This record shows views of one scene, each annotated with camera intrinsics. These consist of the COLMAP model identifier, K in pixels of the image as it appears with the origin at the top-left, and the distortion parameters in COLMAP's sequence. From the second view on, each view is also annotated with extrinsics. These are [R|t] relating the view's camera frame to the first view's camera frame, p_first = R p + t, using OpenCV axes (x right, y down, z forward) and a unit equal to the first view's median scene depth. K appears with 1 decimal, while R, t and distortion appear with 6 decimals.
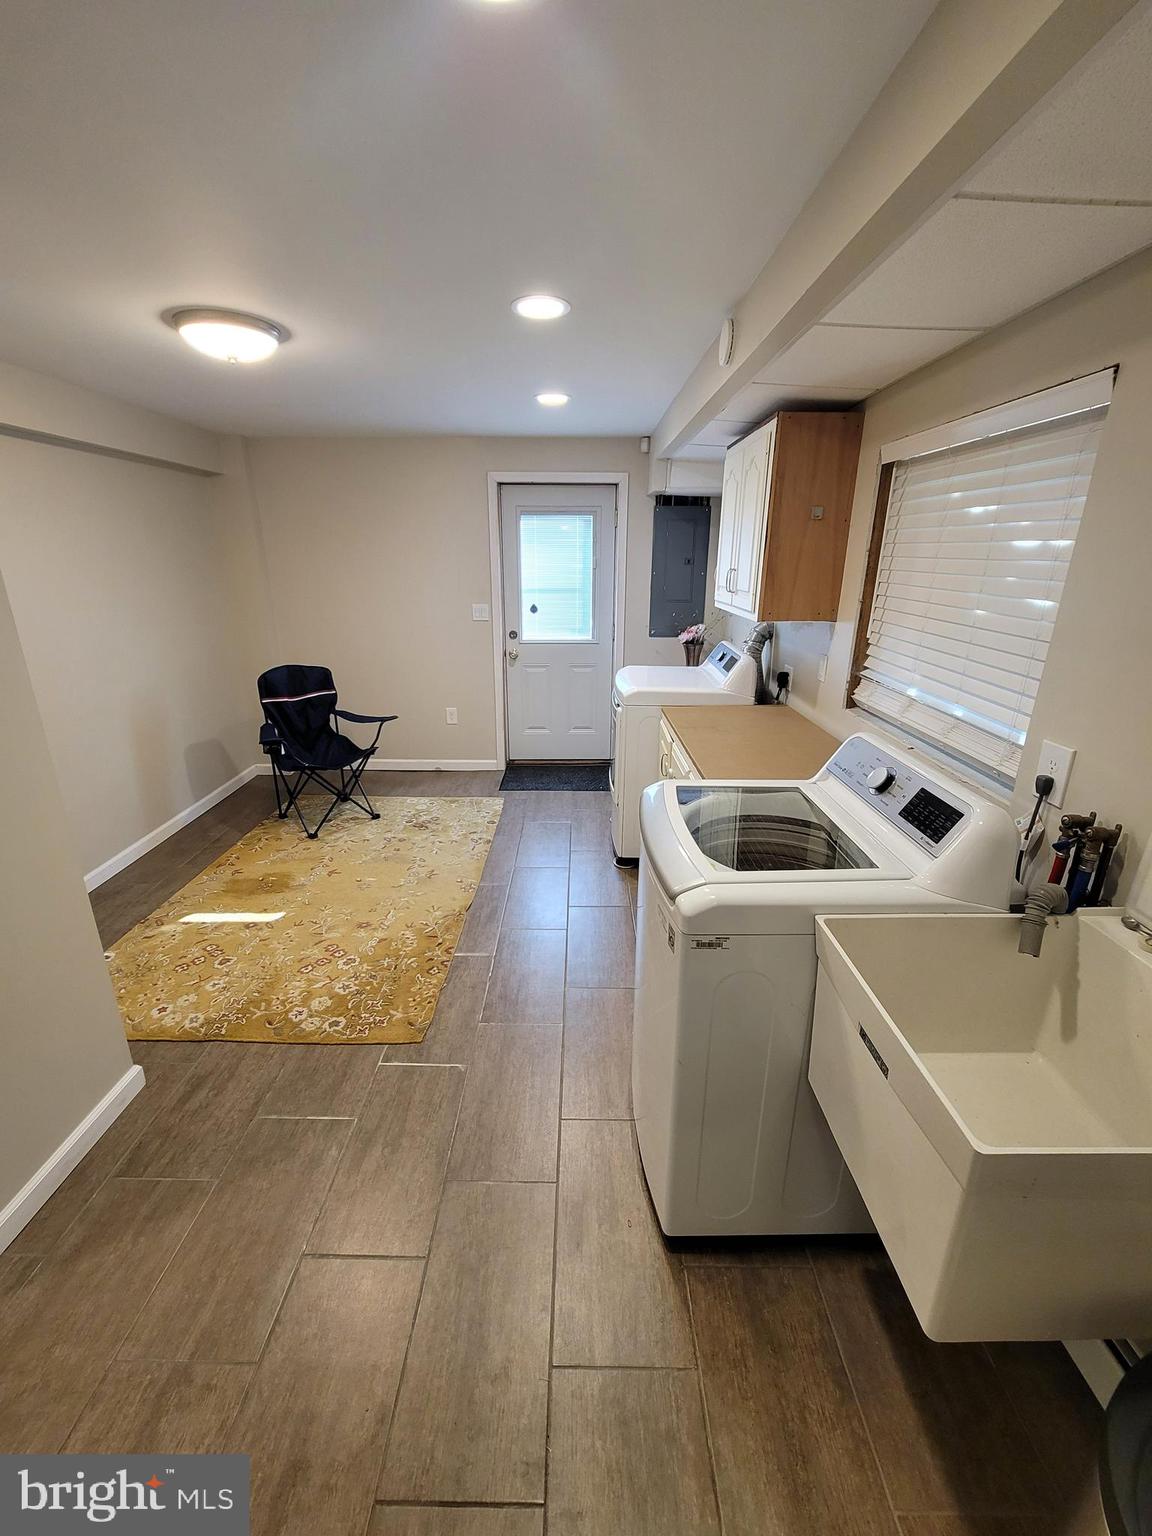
lens RADIAL K [[624.0, 0, 573.8], [0, 624.0, 765.9], [0, 0, 1]] dist [-0.002506, -0.000647]
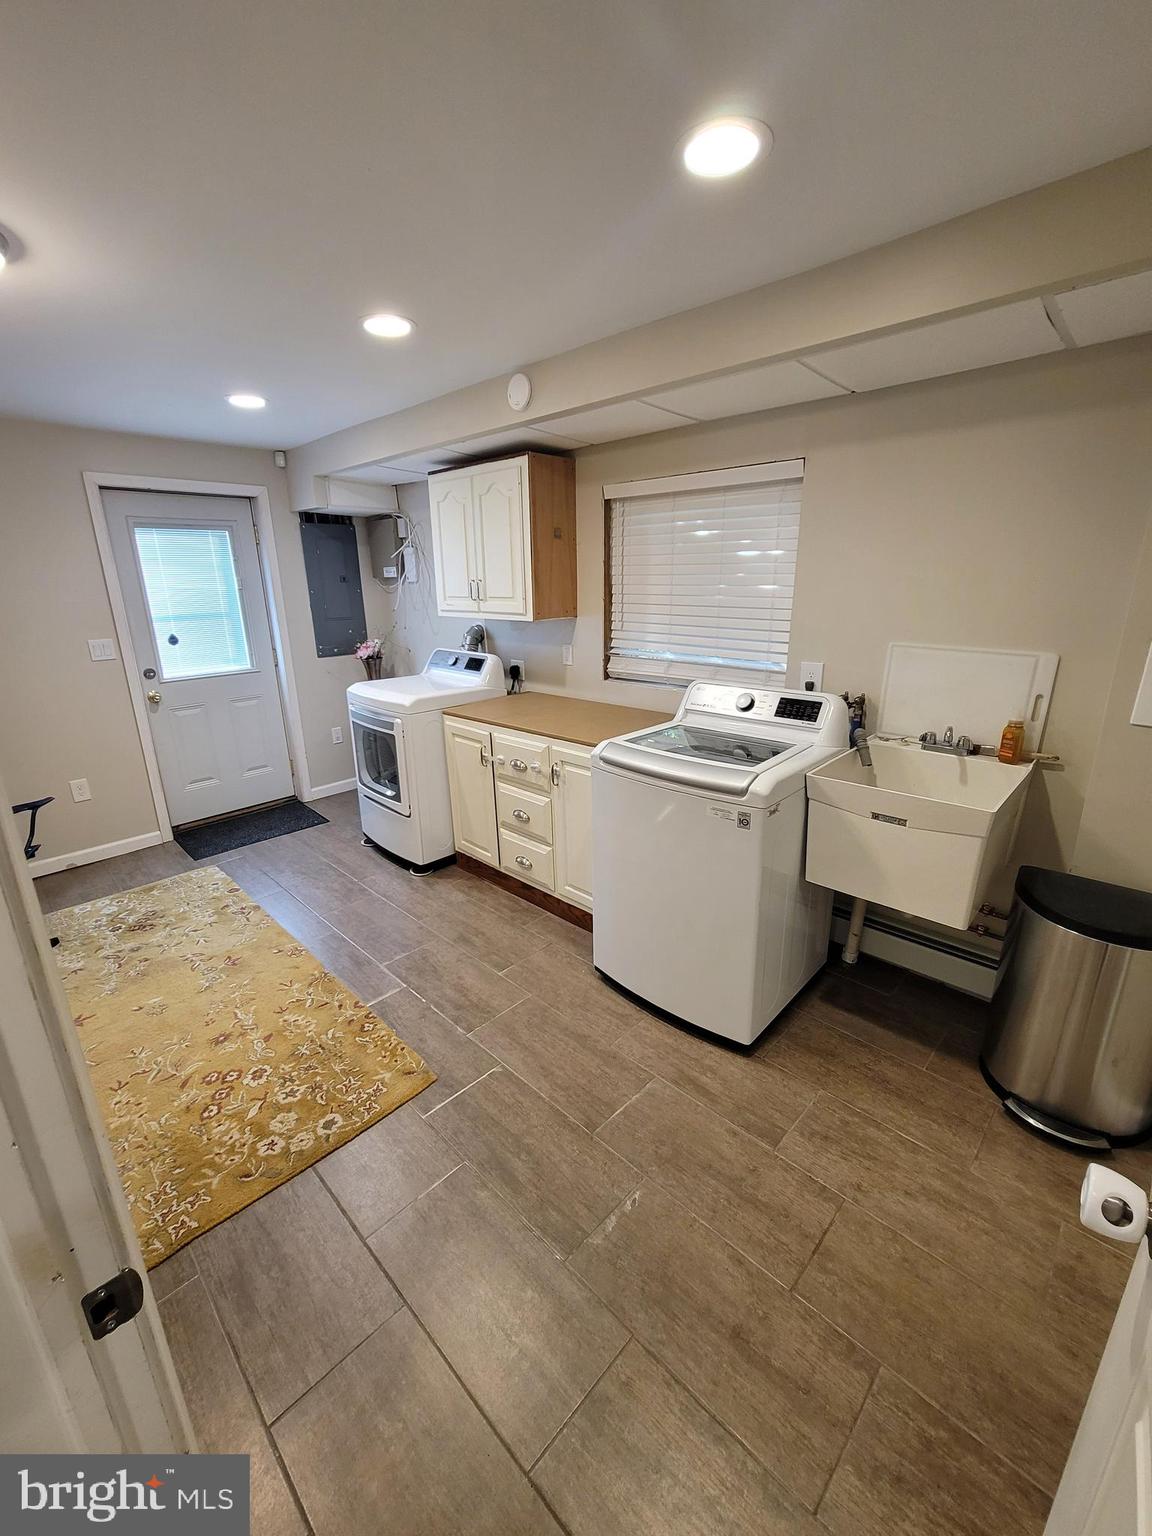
lens RADIAL K [[624.0, 0, 567.5], [0, 624.0, 767.7], [0, 0, 1]] dist [-0.002506, -0.000647]
pose [[0.697017, -0.224986, 0.680843, -0.324079], [0.248282, 0.966491, 0.065199, -0.010790], [-0.672698, 0.123597, 0.729521, 0.063818]]
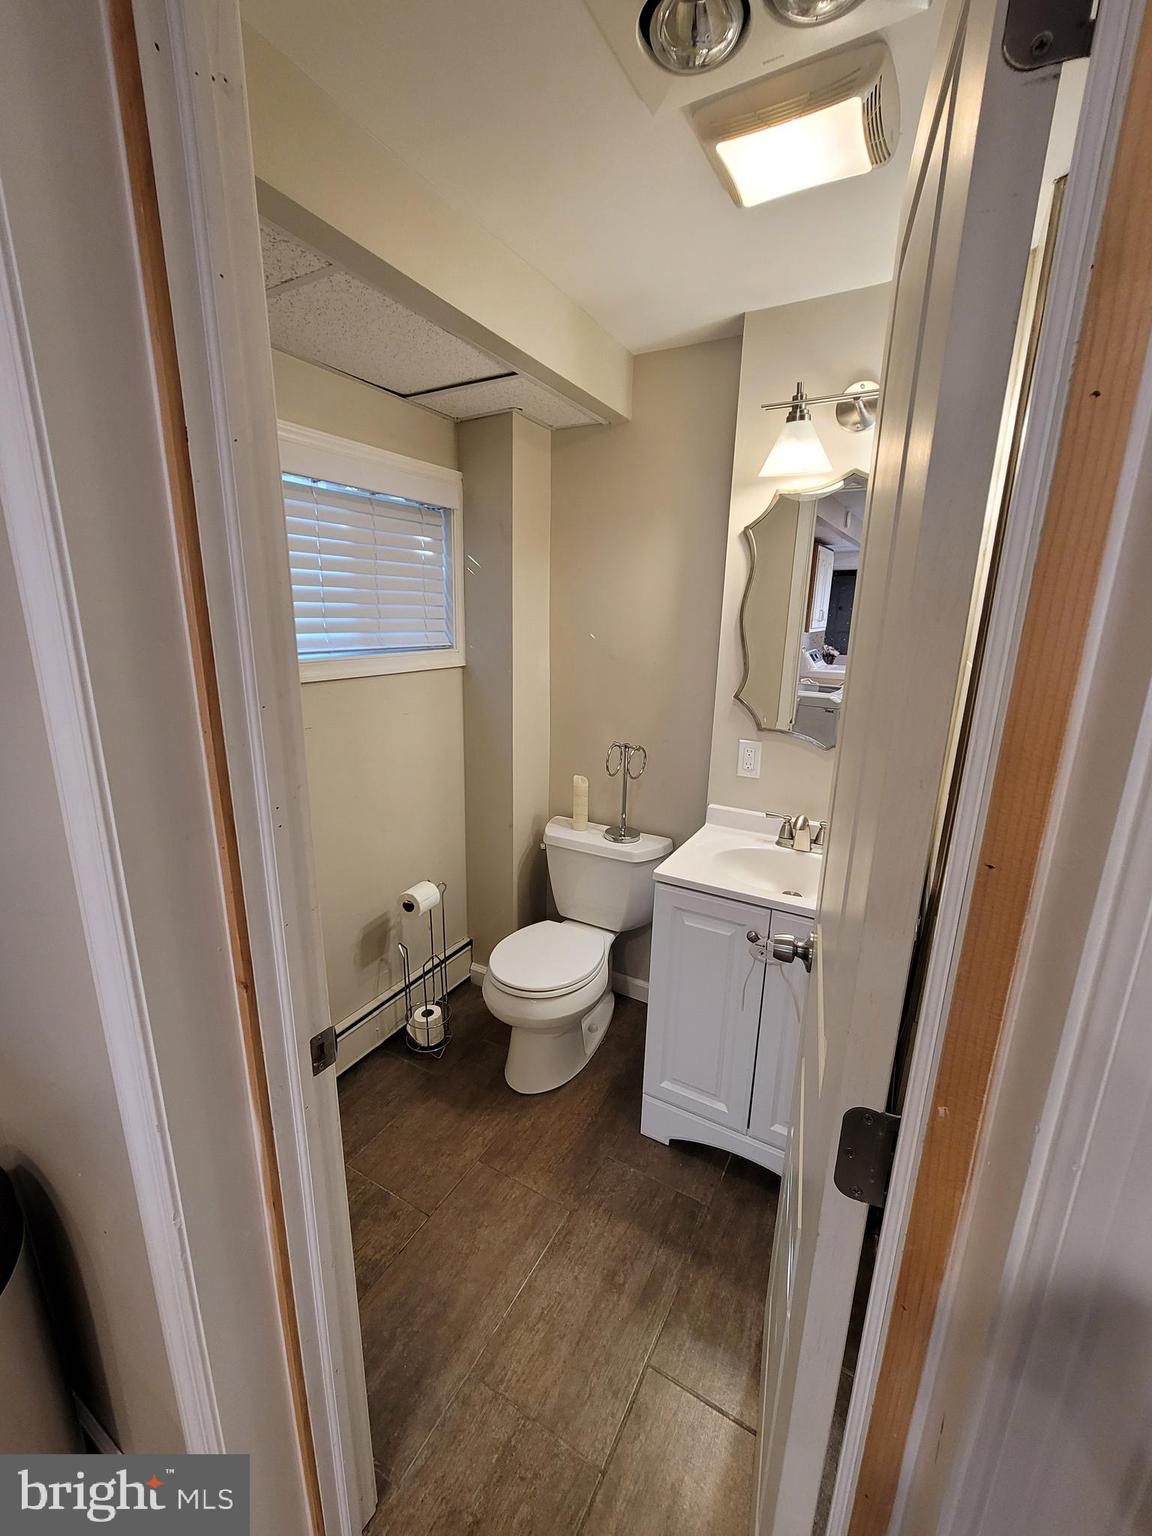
lens RADIAL K [[624.0, 0, 569.1], [0, 624.0, 764.7], [0, 0, 1]] dist [-0.002506, -0.000647]
pose [[-0.867279, -0.140282, 0.477649, -0.223287], [0.142044, 0.849858, 0.507509, -0.165125], [-0.477128, 0.507999, -0.717138, 0.528517]]
